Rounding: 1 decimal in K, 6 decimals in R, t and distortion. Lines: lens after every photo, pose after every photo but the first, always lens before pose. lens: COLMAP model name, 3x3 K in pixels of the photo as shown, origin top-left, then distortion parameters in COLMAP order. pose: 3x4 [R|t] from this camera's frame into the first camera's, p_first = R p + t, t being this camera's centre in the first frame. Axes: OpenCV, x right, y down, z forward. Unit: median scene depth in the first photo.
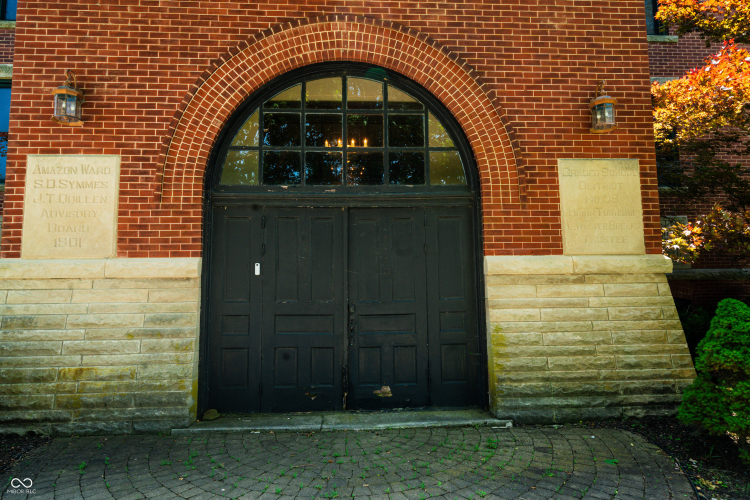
lens RADIAL K [[455.1, 0, 373.0], [0, 455.1, 246.7], [0, 0, 1]] dist [0.005150, 0.000726]
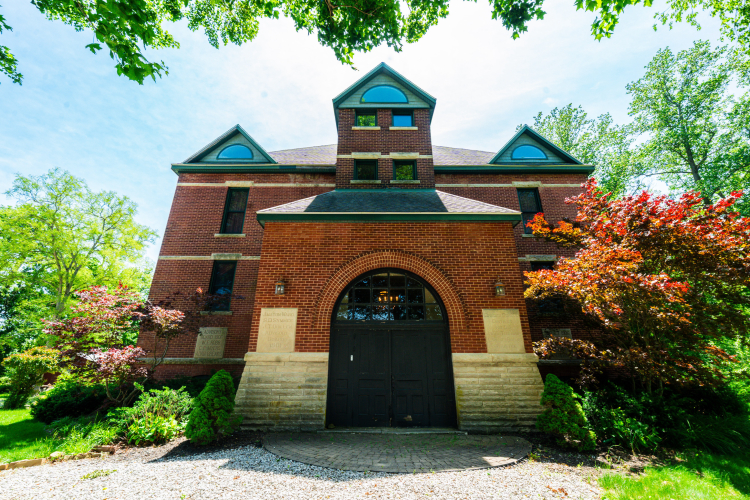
lens RADIAL K [[318.6, 0, 371.3], [0, 318.6, 250.8], [0, 0, 1]] dist [-0.001561, 0.000125]
pose [[0.998113, -0.007343, -0.060963, -0.055733], [-0.009051, 0.964386, -0.264342, -0.049587], [0.060733, 0.264395, 0.962500, -0.703742]]
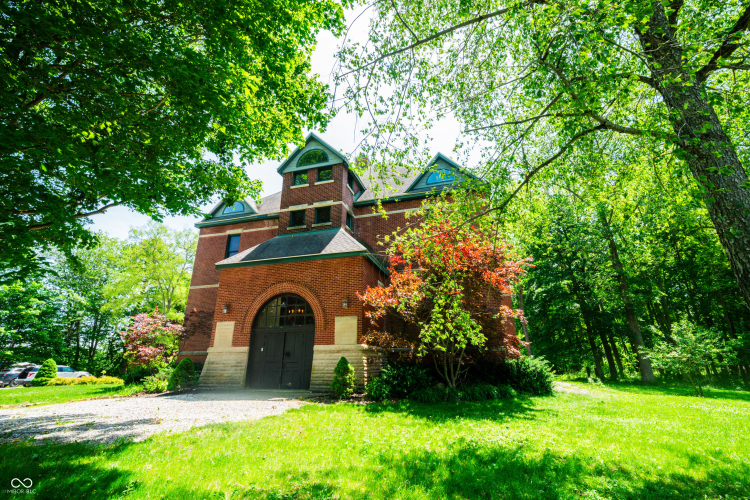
lens RADIAL K [[331.4, 0, 374.7], [0, 331.4, 246.4], [0, 0, 1]] dist [0.001870, 0.000148]
pose [[0.942635, -0.105219, -0.316809, 1.690918], [0.027846, 0.970504, -0.239473, -0.102738], [0.332662, 0.216914, 0.917761, -1.509631]]
